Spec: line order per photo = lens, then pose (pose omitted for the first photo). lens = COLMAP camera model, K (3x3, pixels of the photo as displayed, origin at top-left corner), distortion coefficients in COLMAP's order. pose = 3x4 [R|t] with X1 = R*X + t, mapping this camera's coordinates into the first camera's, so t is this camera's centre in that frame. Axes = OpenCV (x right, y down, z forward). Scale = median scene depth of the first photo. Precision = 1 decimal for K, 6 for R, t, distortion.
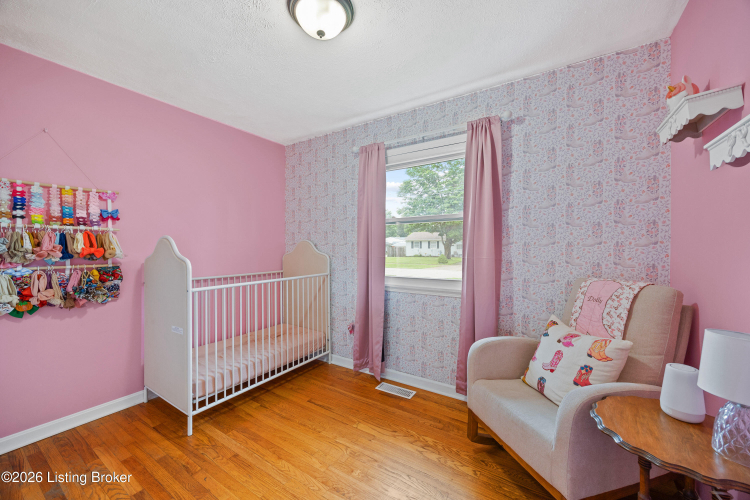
lens RADIAL K [[294.1, 0, 373.5], [0, 294.1, 250.2], [0, 0, 1]] dist [0.005591, 0.000186]
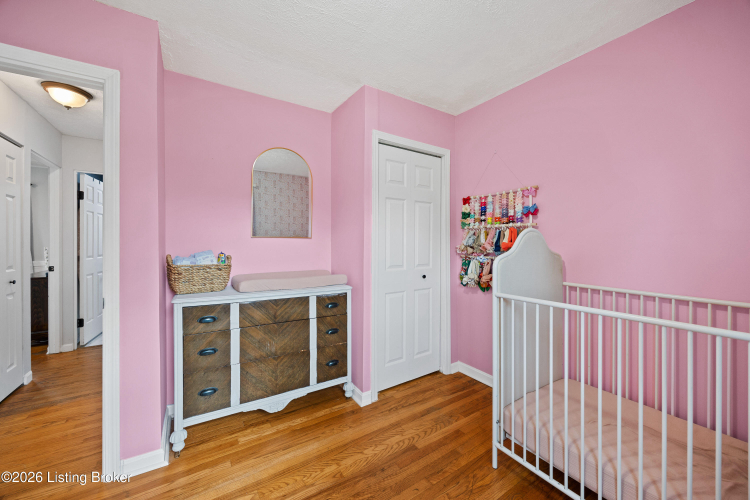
lens RADIAL K [[294.1, 0, 375.7], [0, 294.1, 243.1], [0, 0, 1]] dist [0.005591, 0.000186]
pose [[-0.413914, -0.003127, -0.910311, 0.271692], [-0.017468, 0.999837, 0.004508, -0.002034], [0.910148, 0.017767, -0.413901, 1.024937]]
